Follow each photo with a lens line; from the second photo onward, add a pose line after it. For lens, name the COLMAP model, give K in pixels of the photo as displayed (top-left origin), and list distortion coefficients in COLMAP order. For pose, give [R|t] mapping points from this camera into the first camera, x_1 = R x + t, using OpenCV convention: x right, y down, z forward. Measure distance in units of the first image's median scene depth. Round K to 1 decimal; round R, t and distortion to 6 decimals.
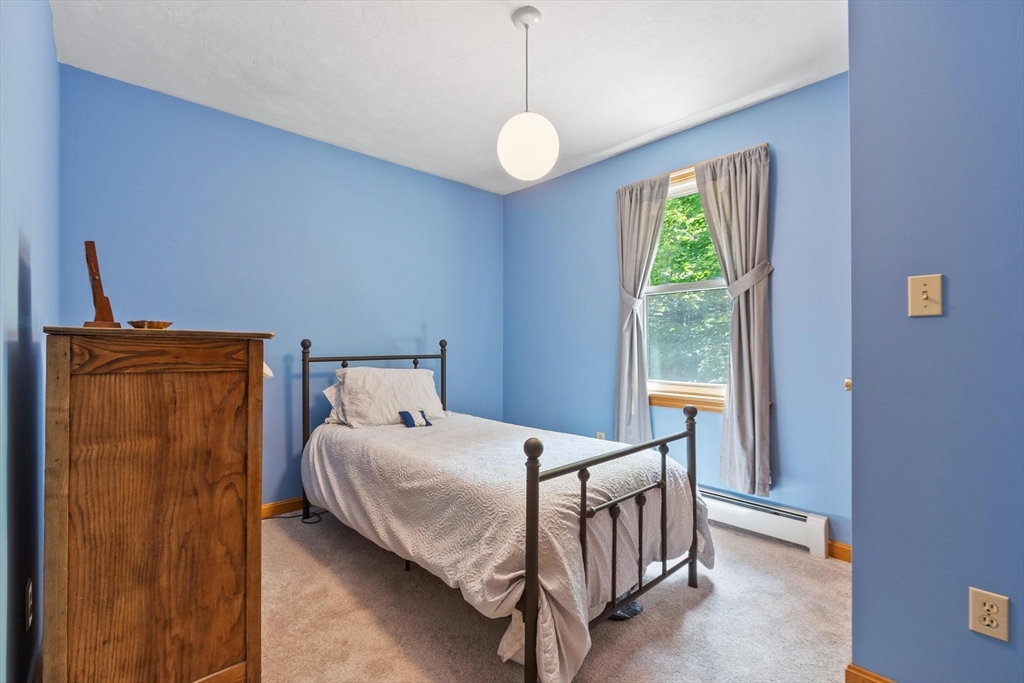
lens RADIAL K [[450.7, 0, 510.9], [0, 450.7, 344.9], [0, 0, 1]] dist [0.004124, -0.001300]
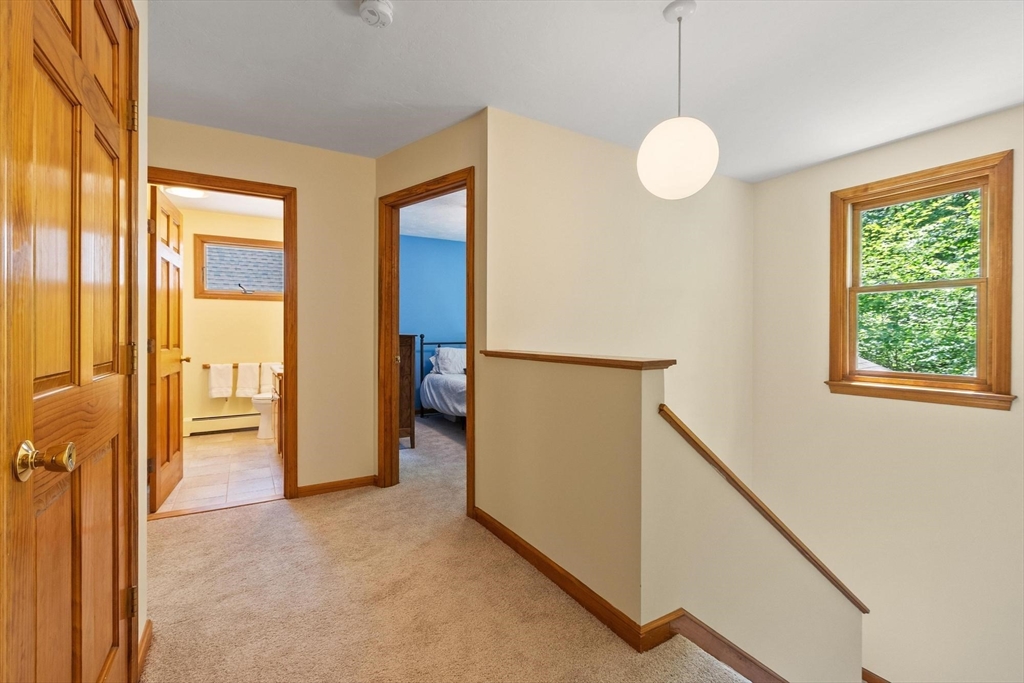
lens RADIAL K [[450.7, 0, 512.8], [0, 450.7, 336.6], [0, 0, 1]] dist [0.004124, -0.001300]
pose [[0.979692, 0.003881, -0.200471, 0.403313], [-0.002287, 0.999964, 0.008184, -0.019353], [0.200496, -0.007559, 0.979665, -1.025884]]
